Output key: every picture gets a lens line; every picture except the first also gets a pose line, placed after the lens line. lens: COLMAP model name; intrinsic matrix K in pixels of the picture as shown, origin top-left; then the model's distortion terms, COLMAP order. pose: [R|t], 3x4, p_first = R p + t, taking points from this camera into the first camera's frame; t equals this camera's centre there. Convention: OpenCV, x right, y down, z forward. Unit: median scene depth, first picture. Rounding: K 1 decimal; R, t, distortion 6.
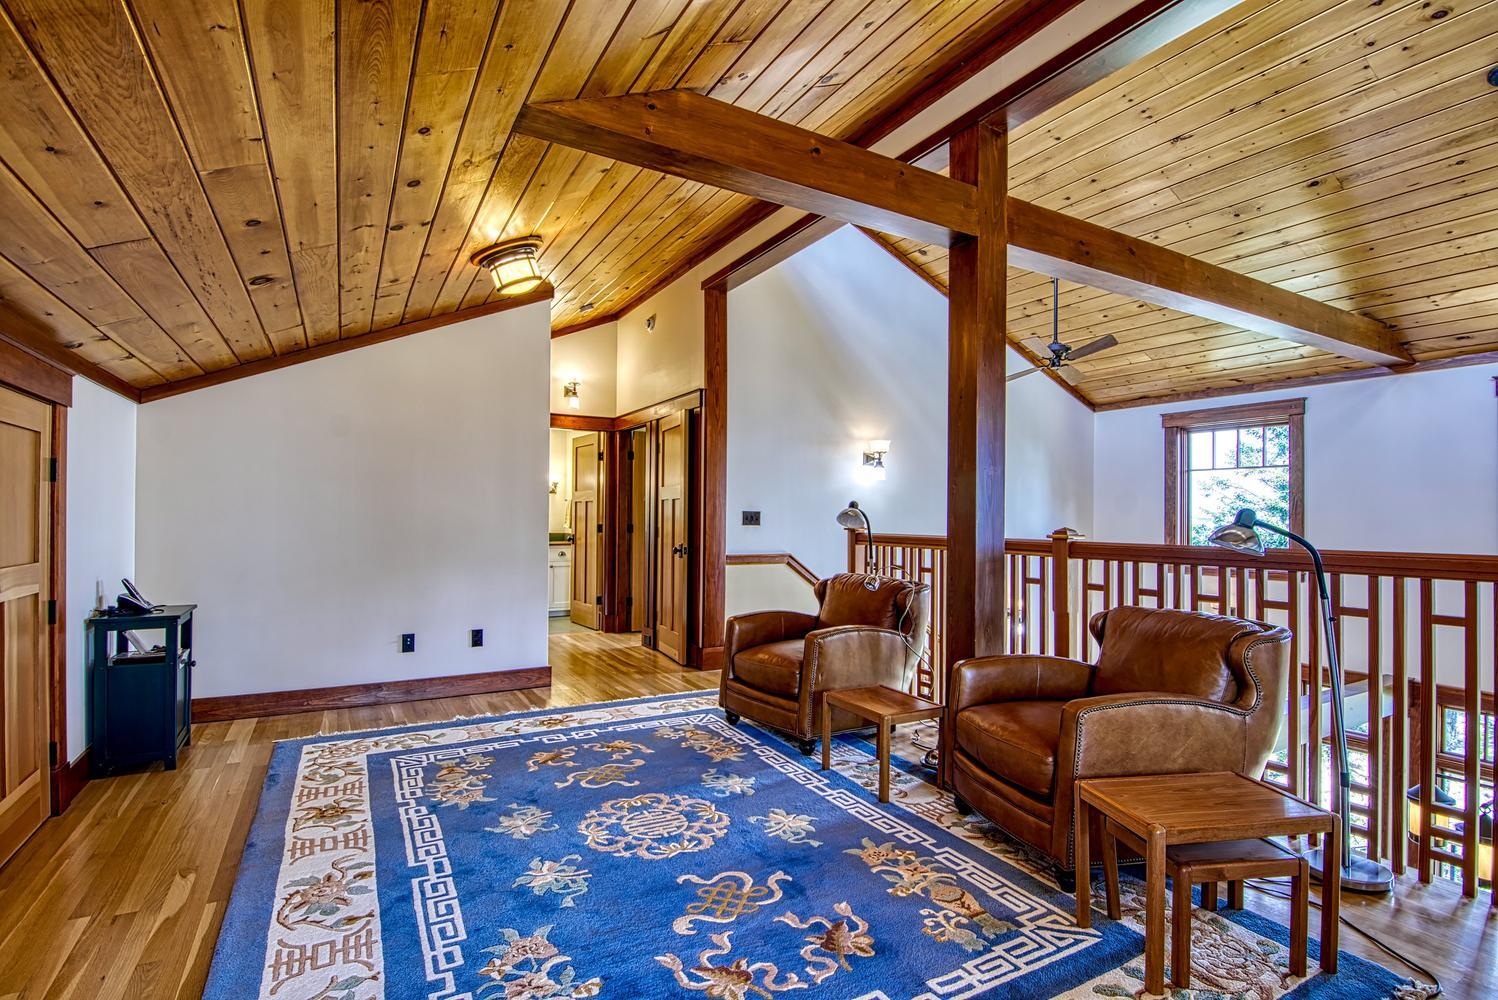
lens RADIAL K [[717.4, 0, 746.2], [0, 717.4, 513.2], [0, 0, 1]] dist [0.001096, 0.001754]
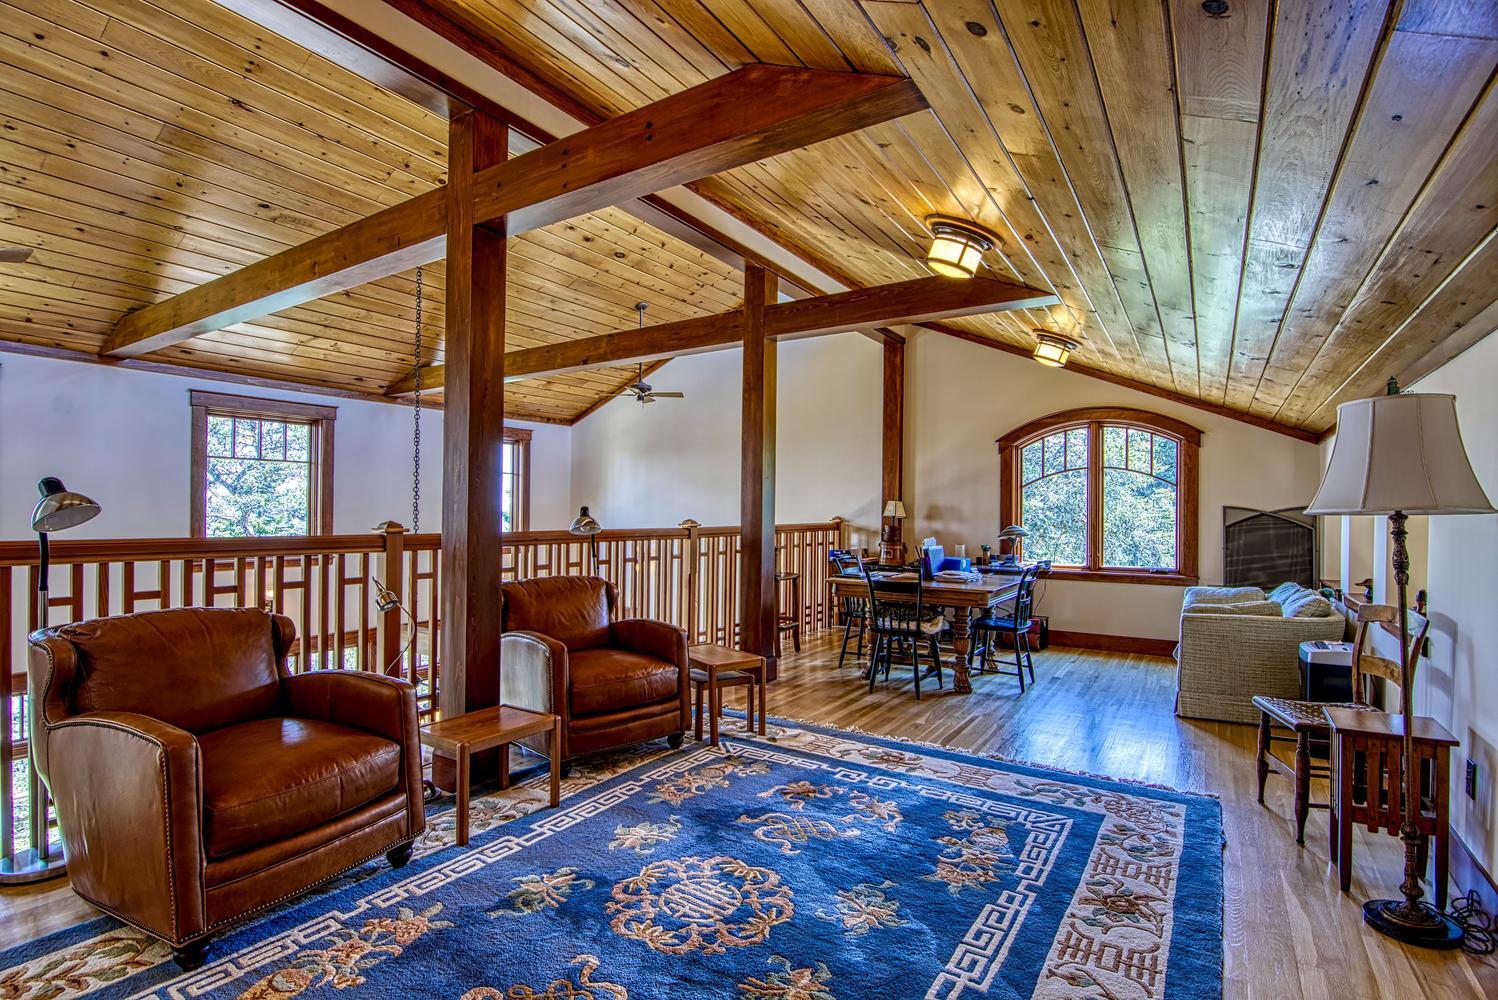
lens RADIAL K [[717.4, 0, 746.4], [0, 717.4, 509.8], [0, 0, 1]] dist [0.001096, 0.001754]
pose [[-0.459232, -0.008395, 0.888277, -0.902527], [-0.019448, 0.999811, -0.000605, -0.005593], [-0.888104, -0.017553, -0.459308, 1.394554]]
